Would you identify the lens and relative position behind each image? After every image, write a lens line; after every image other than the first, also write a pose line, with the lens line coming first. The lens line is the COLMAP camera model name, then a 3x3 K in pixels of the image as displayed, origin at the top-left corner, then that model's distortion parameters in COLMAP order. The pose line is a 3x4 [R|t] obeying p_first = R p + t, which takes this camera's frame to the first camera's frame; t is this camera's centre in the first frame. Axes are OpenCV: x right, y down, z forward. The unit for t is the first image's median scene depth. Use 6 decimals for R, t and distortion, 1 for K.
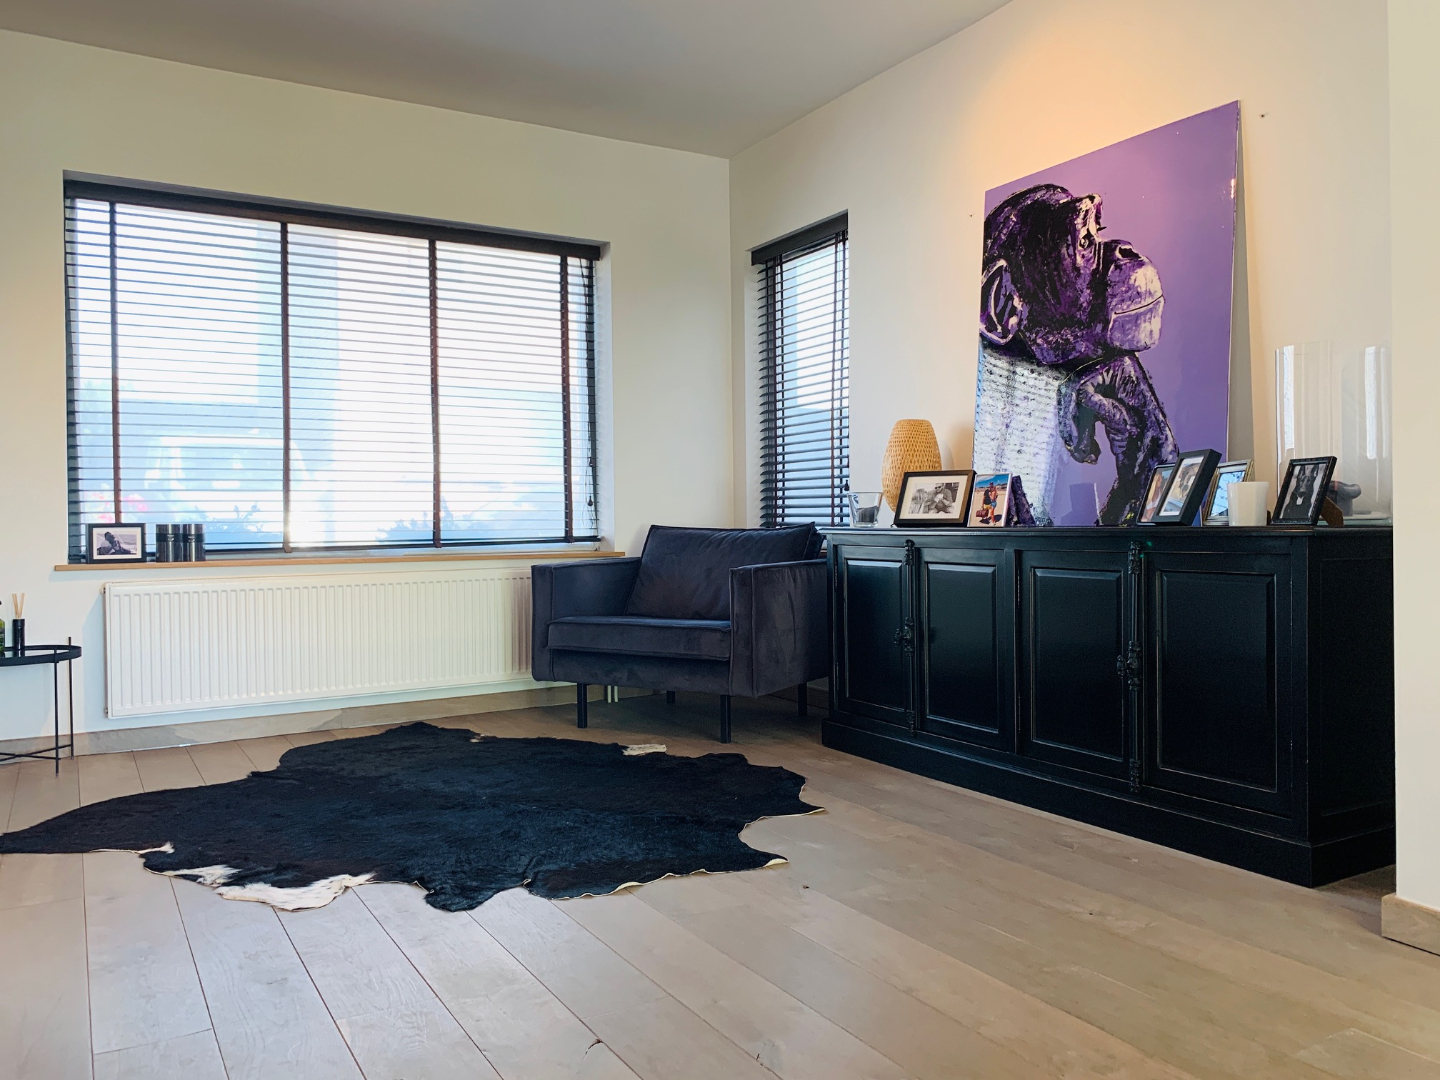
lens RADIAL K [[1090.0, 0, 681.4], [0, 1090.0, 513.2], [0, 0, 1]] dist [0.061814, -0.072483]
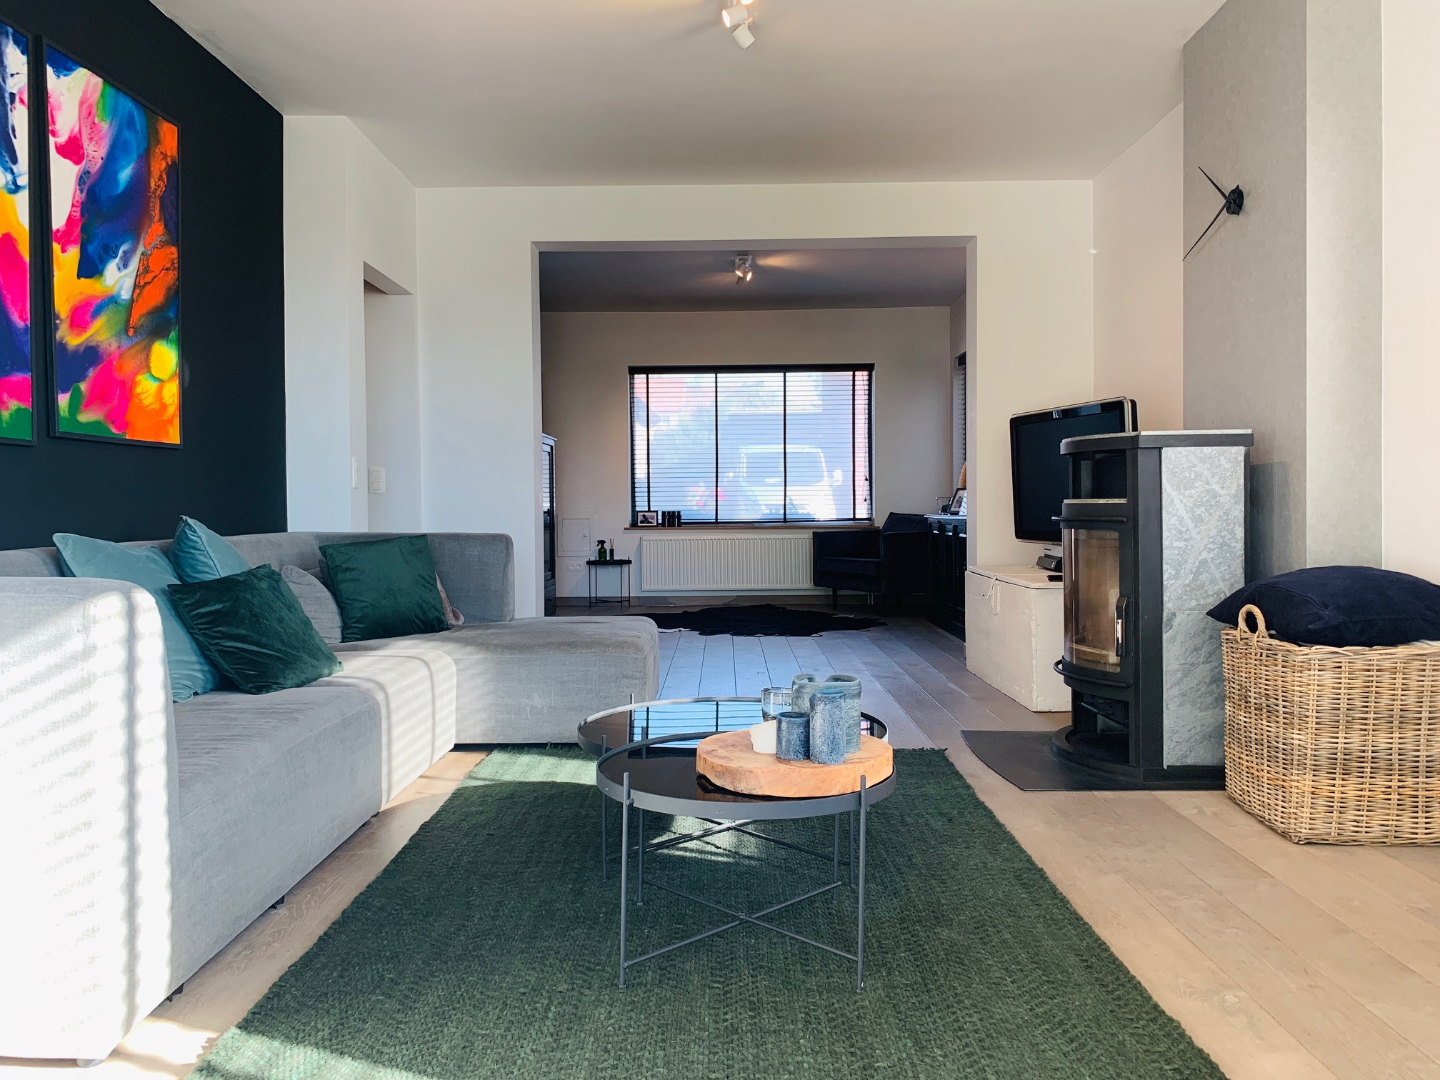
lens RADIAL K [[1090.0, 0, 713.3], [0, 1090.0, 533.5], [0, 0, 1]] dist [0.061814, -0.072483]
pose [[0.858100, 0.017921, -0.513171, 0.955049], [0.002475, 0.999235, 0.039033, -0.038817], [0.513477, -0.034764, 0.857399, -1.108121]]
